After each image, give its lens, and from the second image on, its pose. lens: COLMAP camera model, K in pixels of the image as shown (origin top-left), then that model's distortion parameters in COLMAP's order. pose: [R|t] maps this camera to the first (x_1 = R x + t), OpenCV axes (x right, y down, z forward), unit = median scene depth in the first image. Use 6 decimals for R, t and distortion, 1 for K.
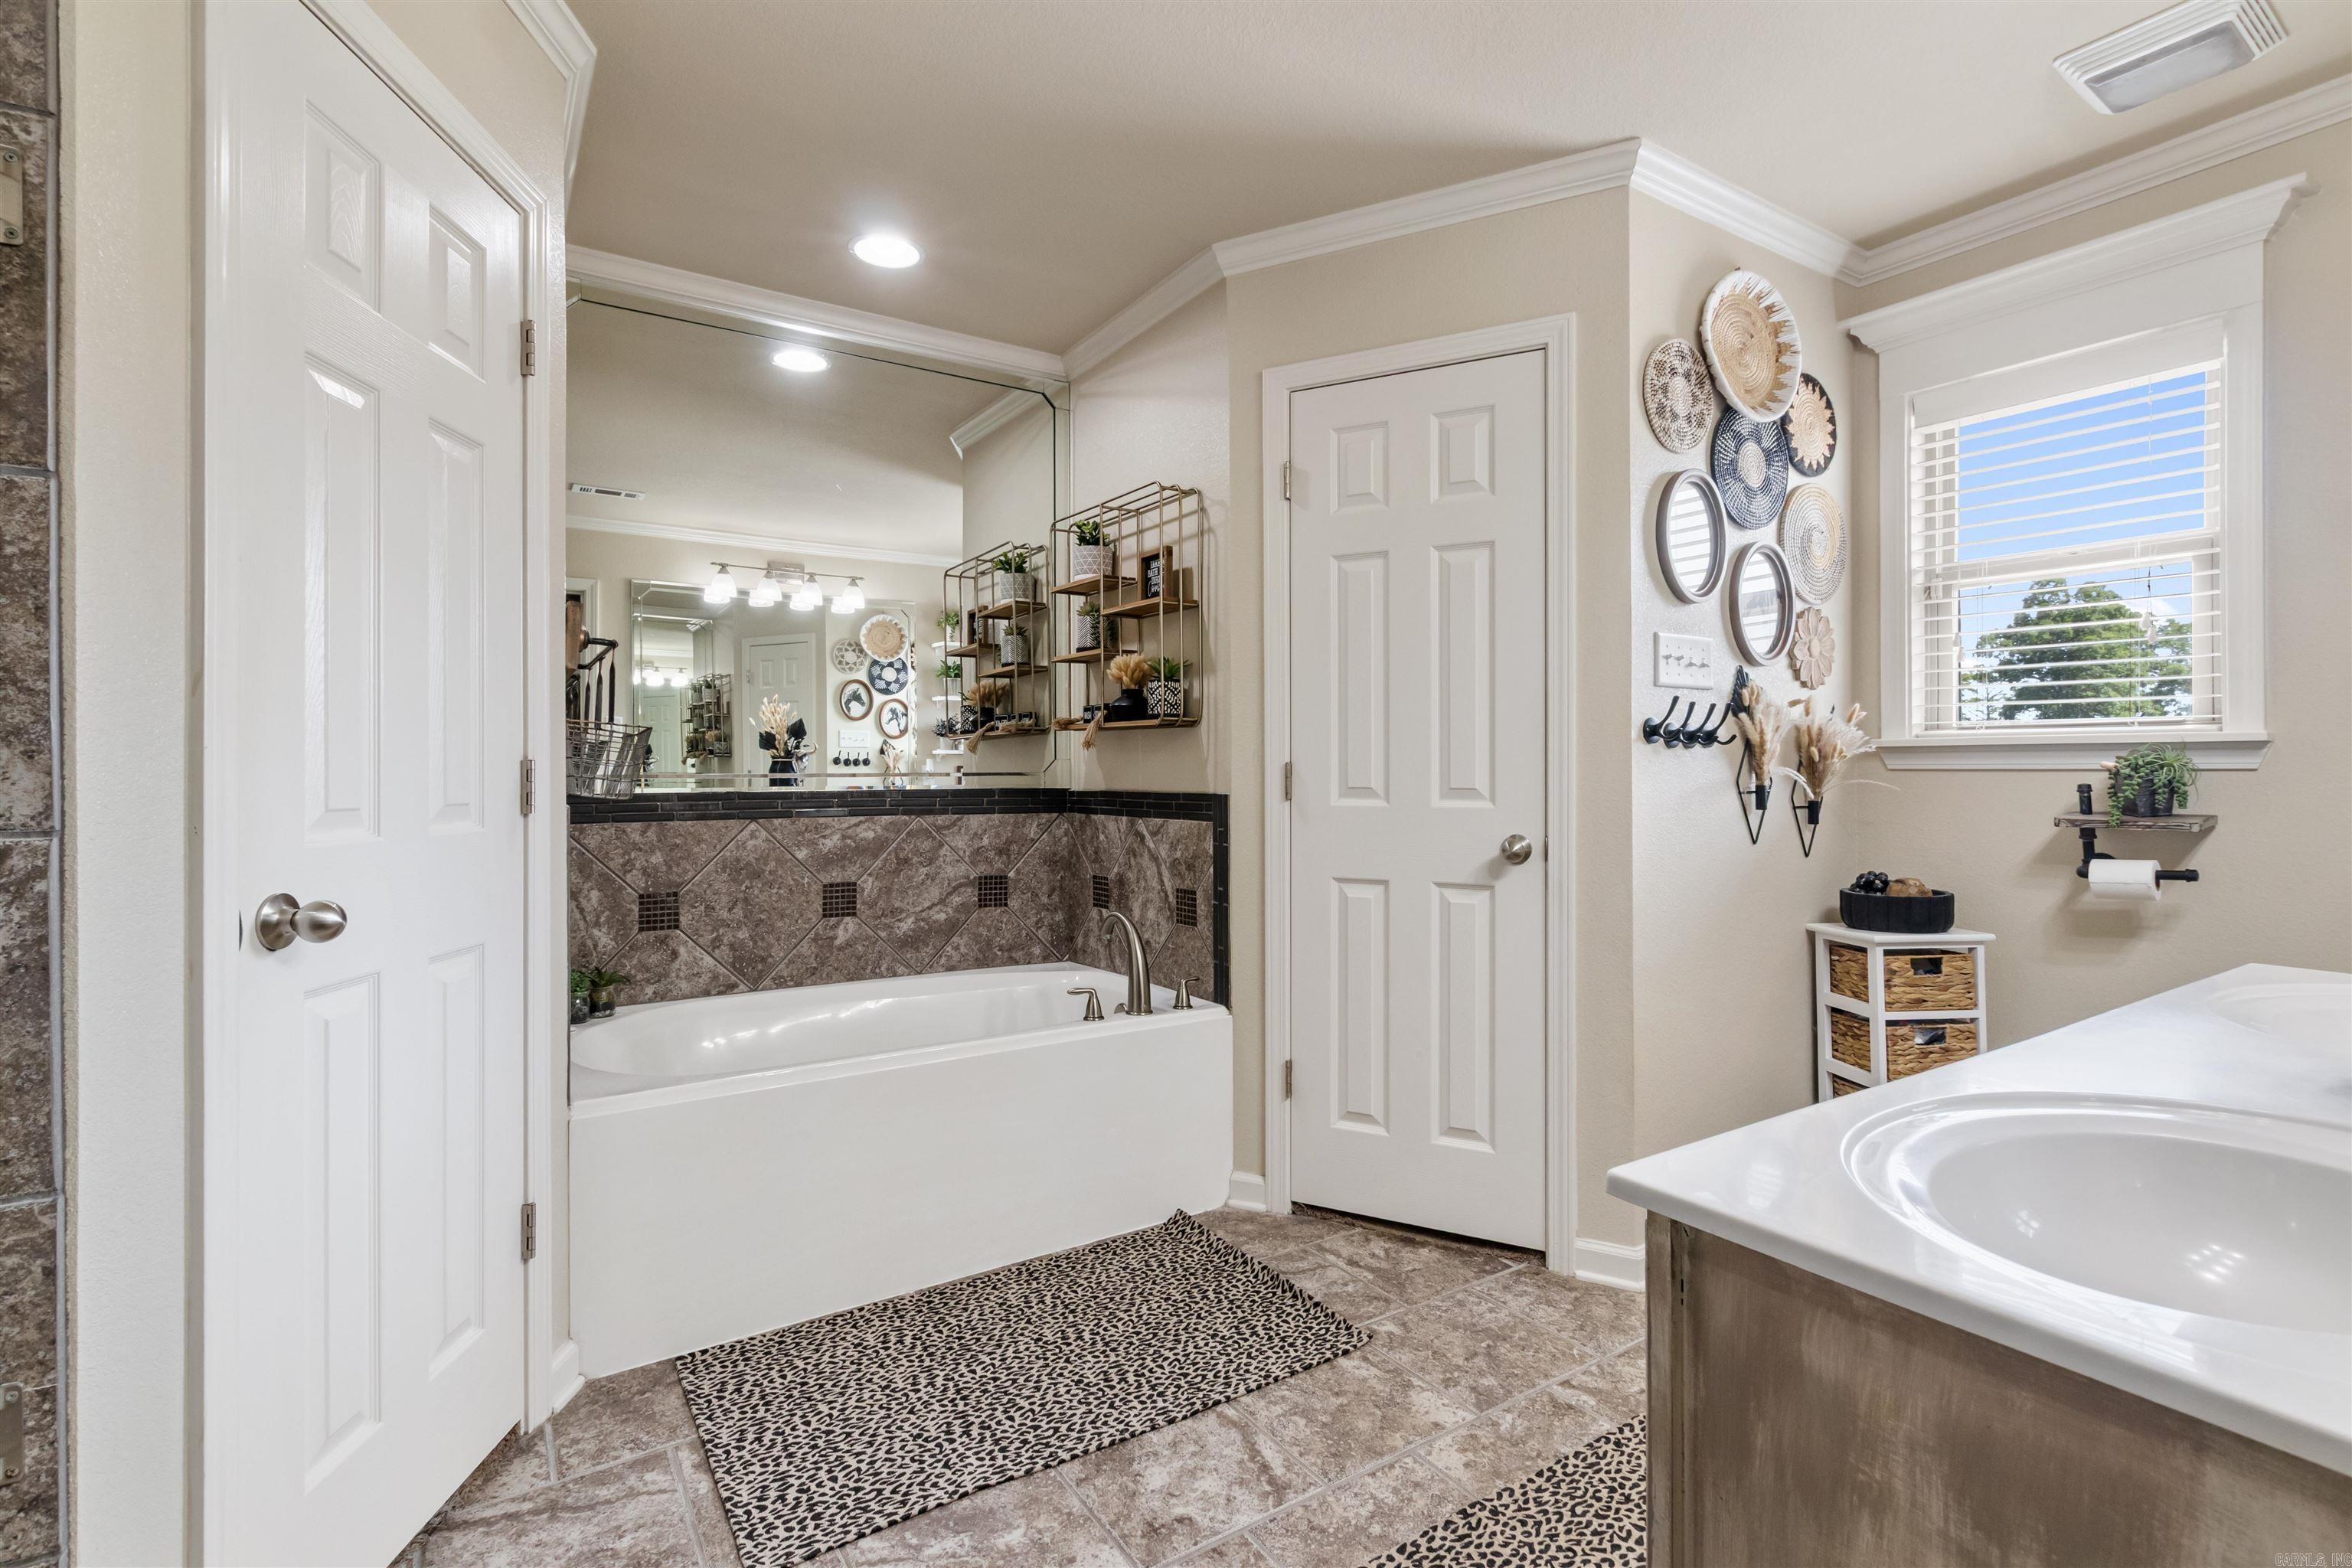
lens RADIAL K [[1095.3, 0, 1166.8], [0, 1095.3, 759.6], [0, 0, 1]] dist [-0.001738, 0.001444]
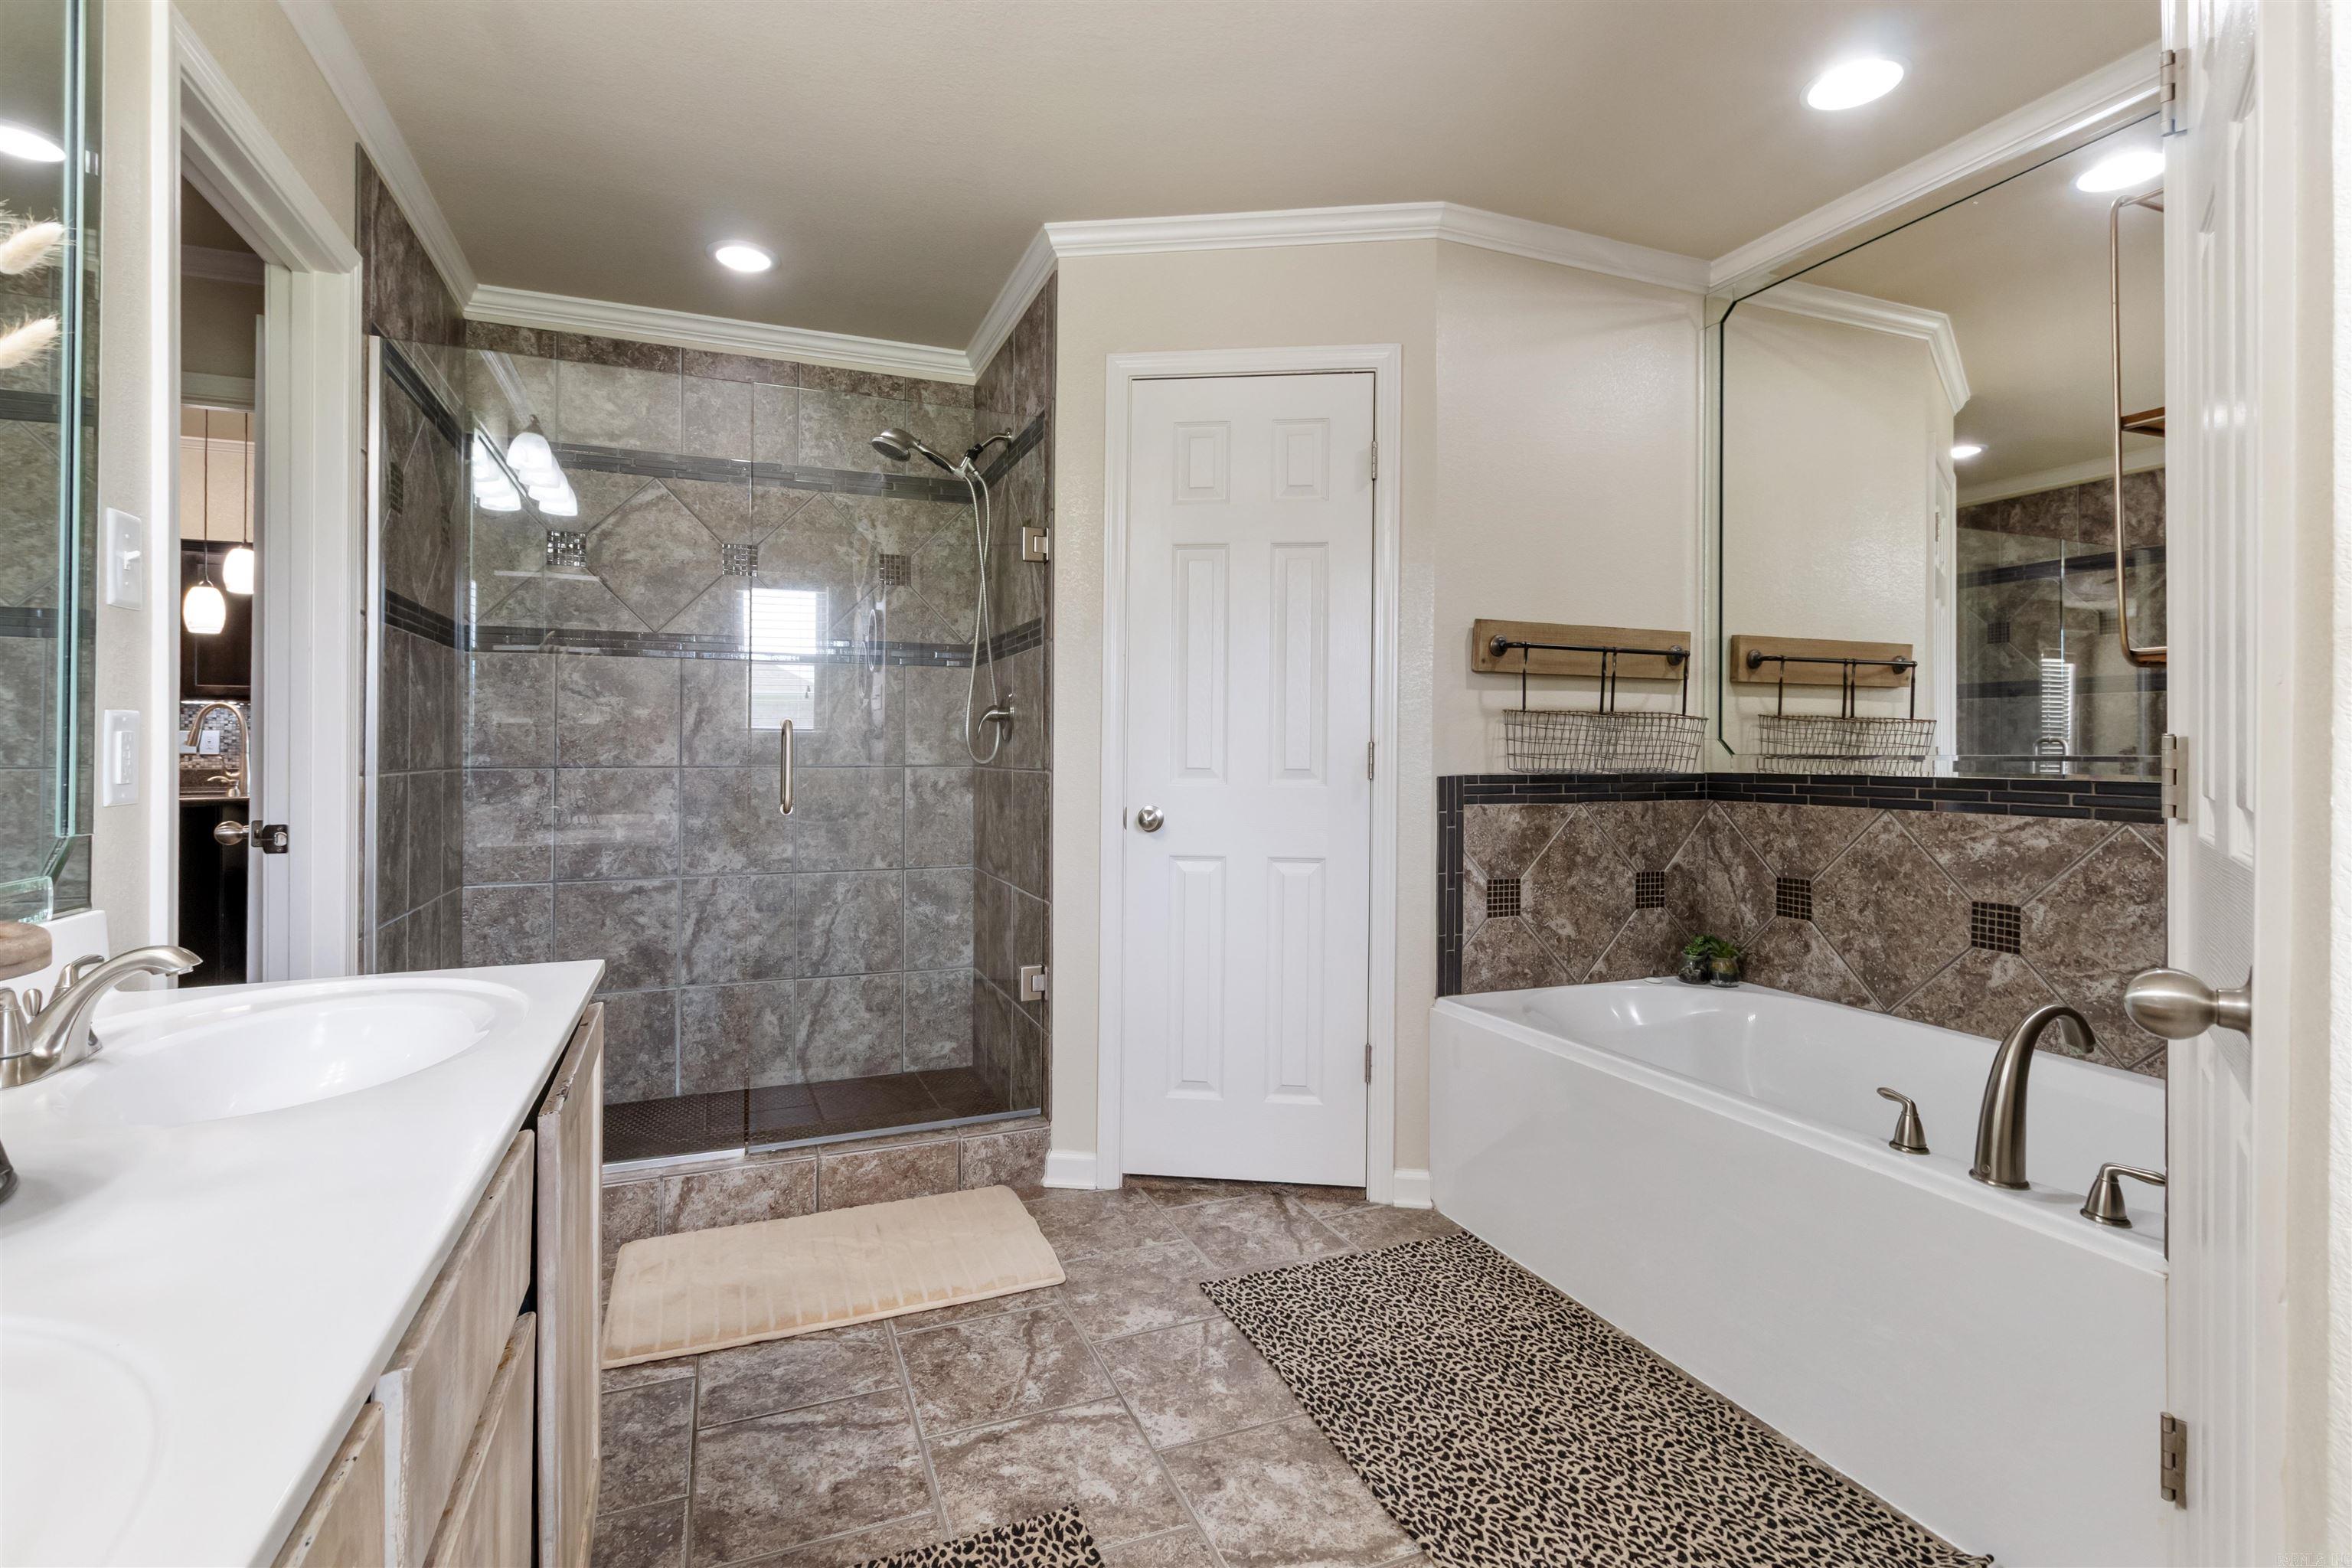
lens RADIAL K [[1095.3, 0, 1166.8], [0, 1095.3, 759.6], [0, 0, 1]] dist [-0.001738, 0.001444]
pose [[-0.193772, 0.011454, -0.980980, 0.566995], [0.007440, 0.999920, 0.010205, 0.004471], [0.981018, -0.005322, -0.193841, 0.643048]]
